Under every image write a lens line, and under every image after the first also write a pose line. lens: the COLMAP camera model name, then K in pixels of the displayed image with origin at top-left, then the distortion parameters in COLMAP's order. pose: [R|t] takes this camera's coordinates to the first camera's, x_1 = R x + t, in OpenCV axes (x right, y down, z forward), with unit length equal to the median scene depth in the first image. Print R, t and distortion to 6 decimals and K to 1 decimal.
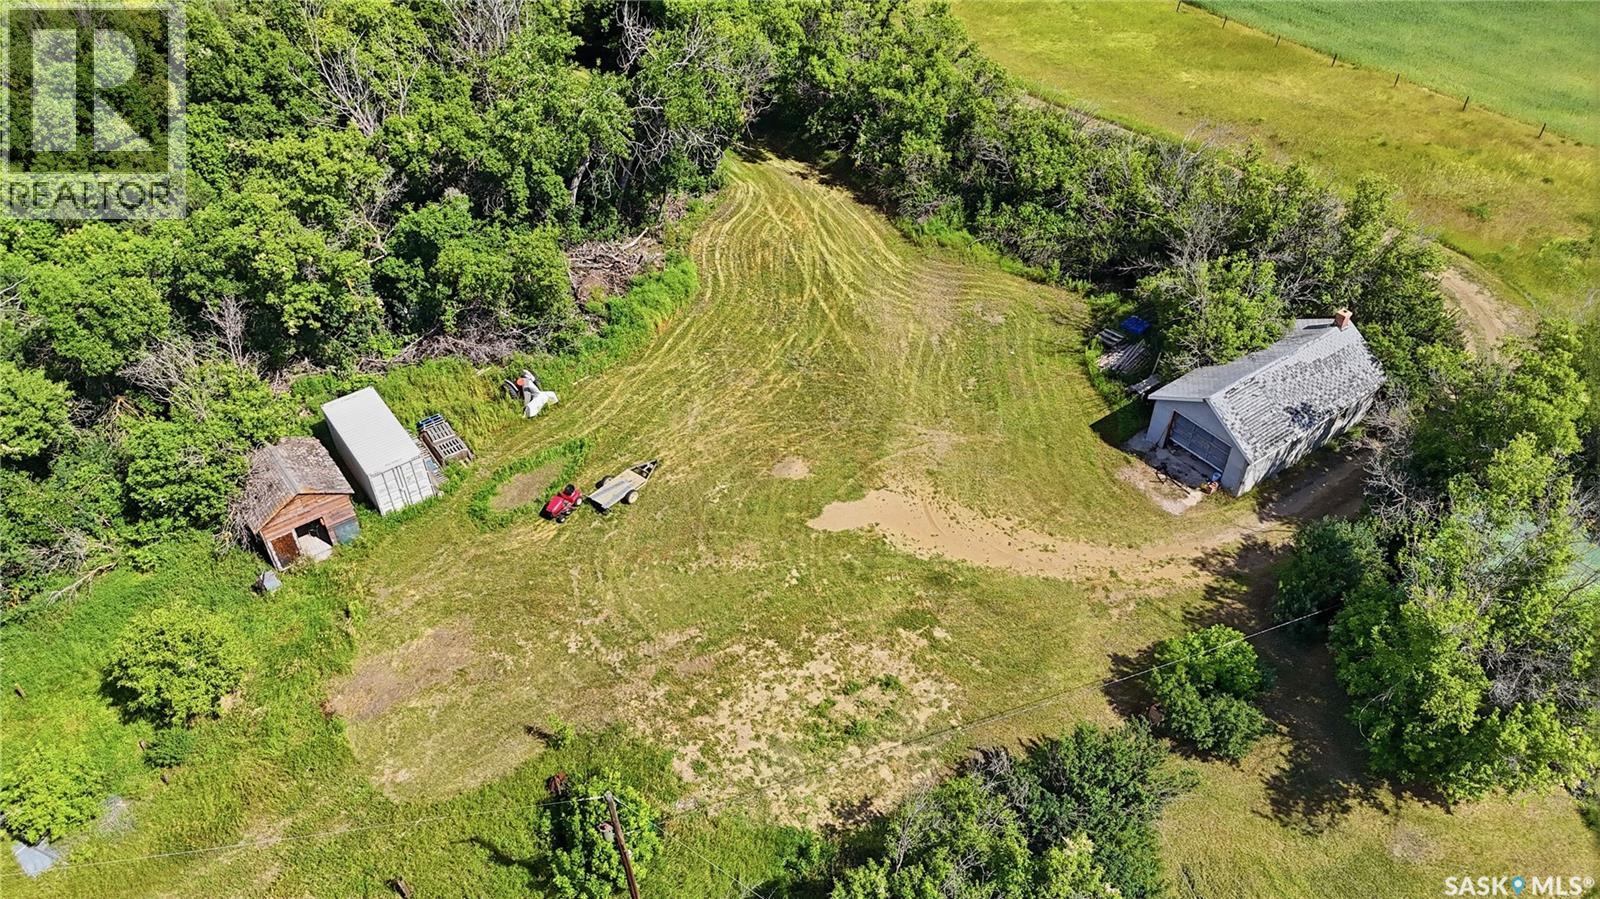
lens RADIAL K [[1176.0, 0, 790.5], [0, 1176.0, 443.2], [0, 0, 1]] dist [0.073395, -0.071949]
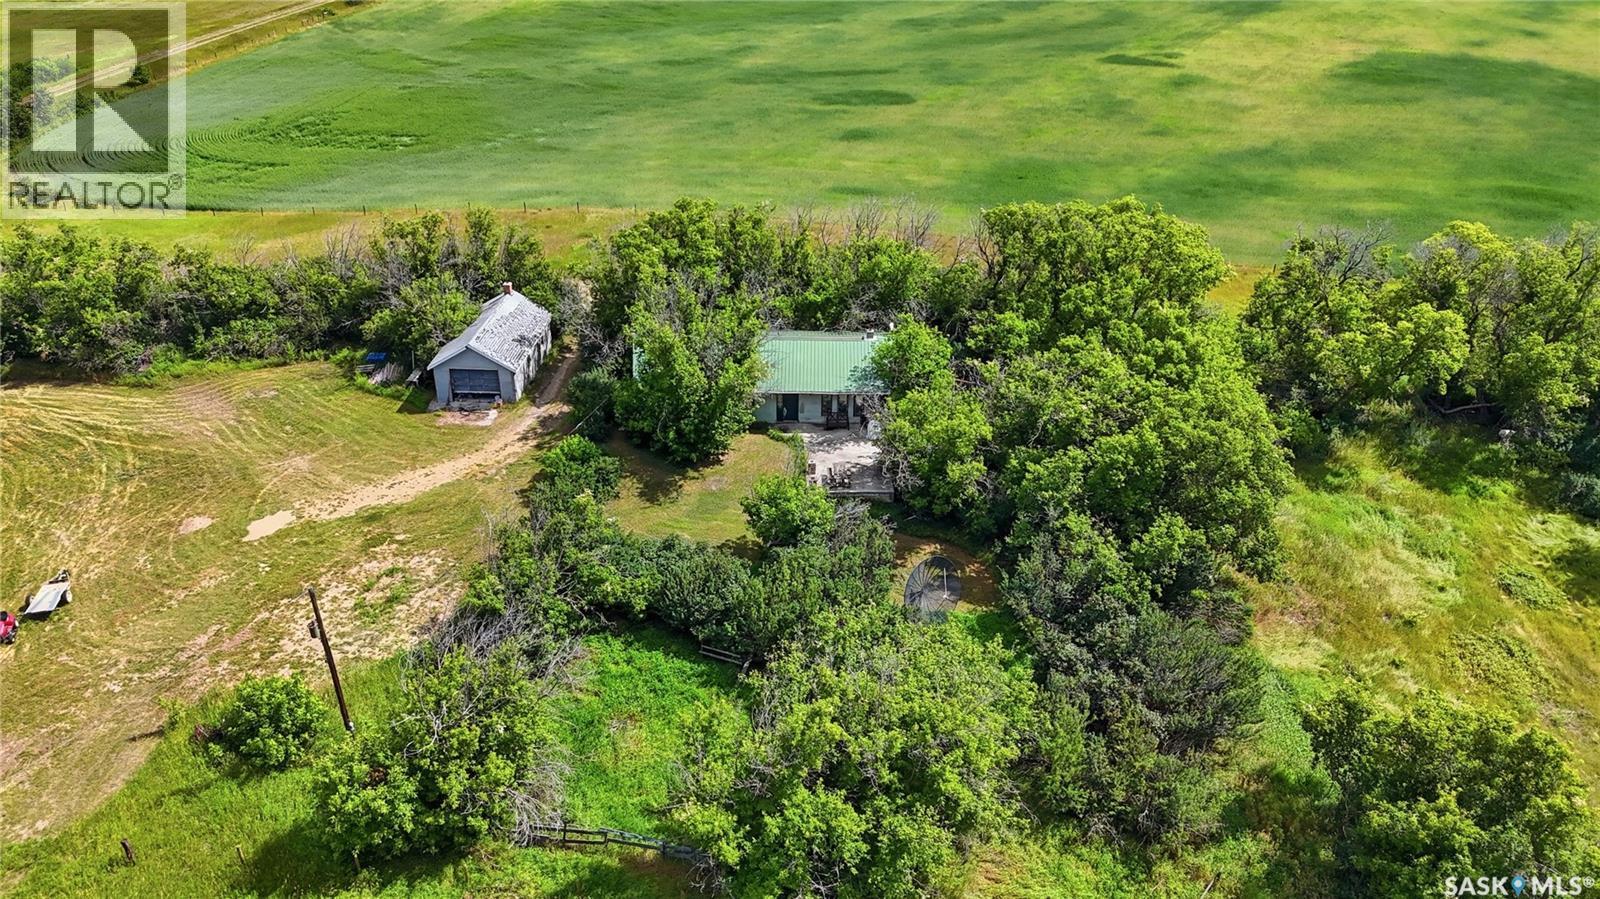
lens RADIAL K [[1176.0, 0, 790.5], [0, 1176.0, 443.2], [0, 0, 1]] dist [0.073395, -0.071949]
pose [[0.635694, -0.358356, 0.683721, -0.413265], [0.501048, 0.865332, -0.012309, 0.269737], [-0.587234, 0.350402, 0.729640, -0.237604]]
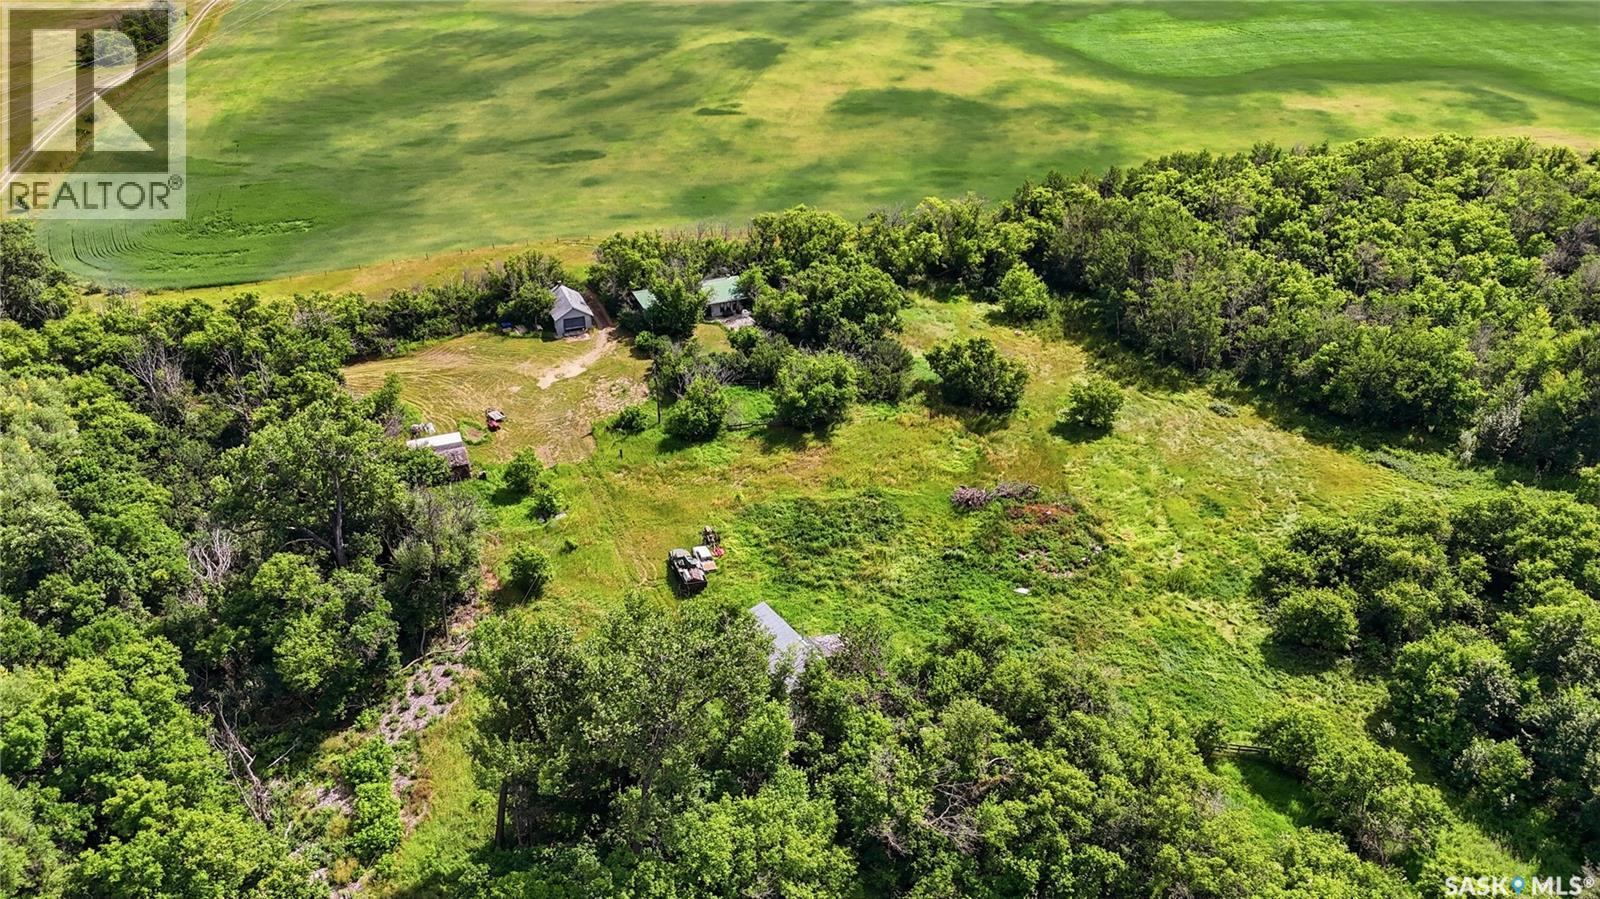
lens RADIAL K [[1176.0, 0, 790.5], [0, 1176.0, 443.2], [0, 0, 1]] dist [0.073395, -0.071949]
pose [[0.245225, -0.455407, 0.855844, -2.414057], [0.635815, 0.741974, 0.212635, -0.065342], [-0.731849, 0.492015, 0.471506, -0.794952]]
